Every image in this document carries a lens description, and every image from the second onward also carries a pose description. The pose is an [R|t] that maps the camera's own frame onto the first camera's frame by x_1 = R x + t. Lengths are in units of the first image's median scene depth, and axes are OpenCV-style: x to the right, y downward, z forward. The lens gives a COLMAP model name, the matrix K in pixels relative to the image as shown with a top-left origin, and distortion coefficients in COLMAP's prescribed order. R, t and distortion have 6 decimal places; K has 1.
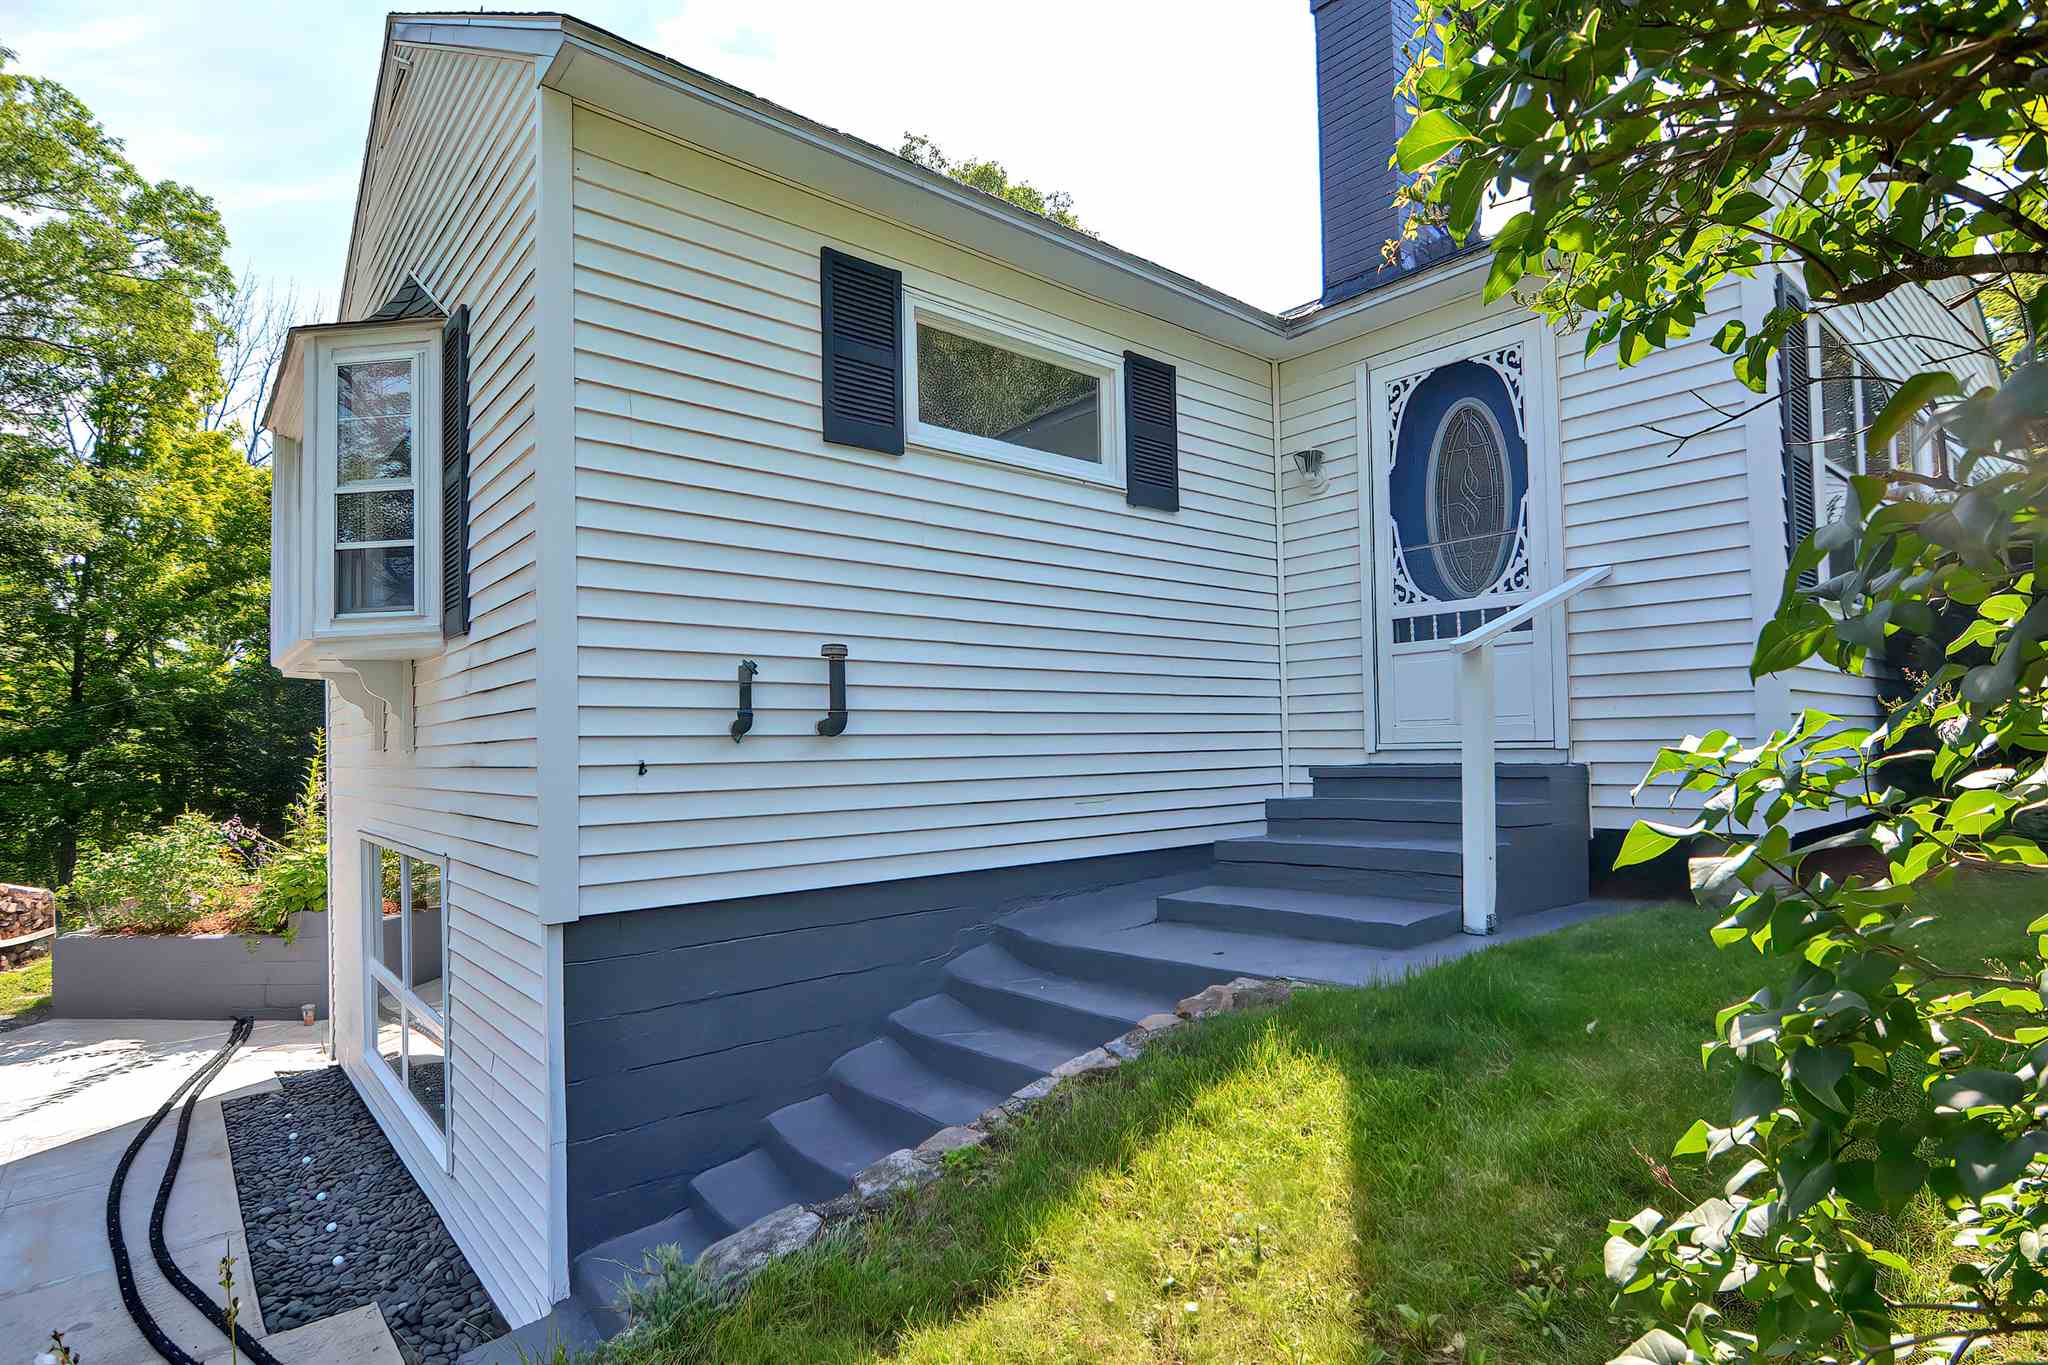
lens RADIAL K [[1019.0, 0, 995.1], [0, 1019.0, 719.4], [0, 0, 1]] dist [-0.001297, -0.000037]
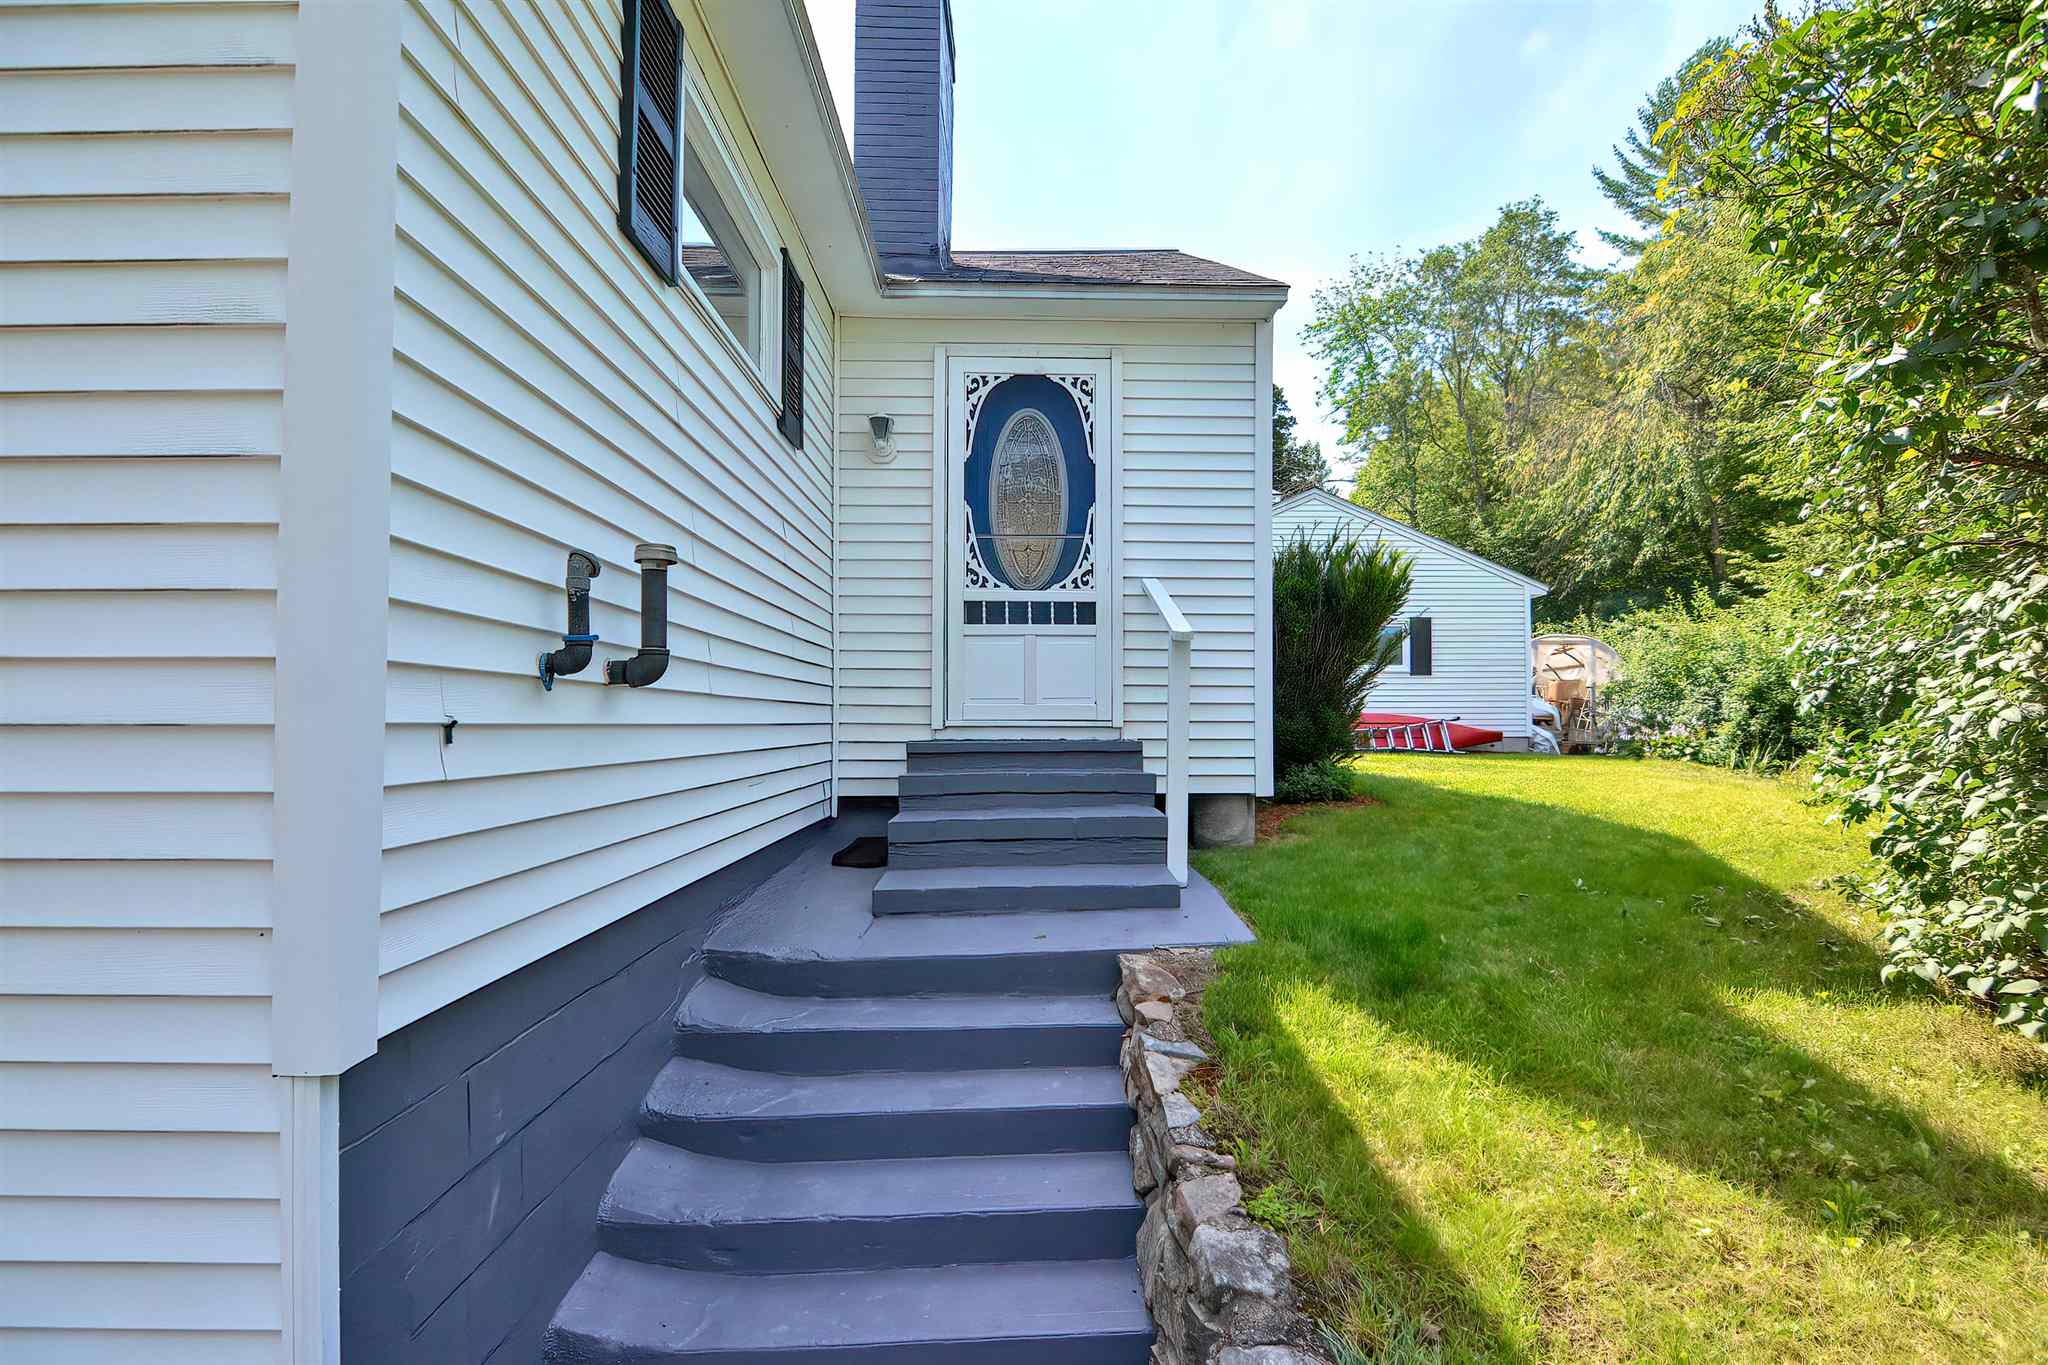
lens RADIAL K [[1019.0, 0, 1027.8], [0, 1019.0, 696.4], [0, 0, 1]] dist [-0.001297, -0.000037]
pose [[0.621862, 0.040853, 0.782060, -0.403772], [-0.035640, 0.999080, -0.023850, 0.023063], [-0.782315, -0.013041, 0.622746, 0.322232]]
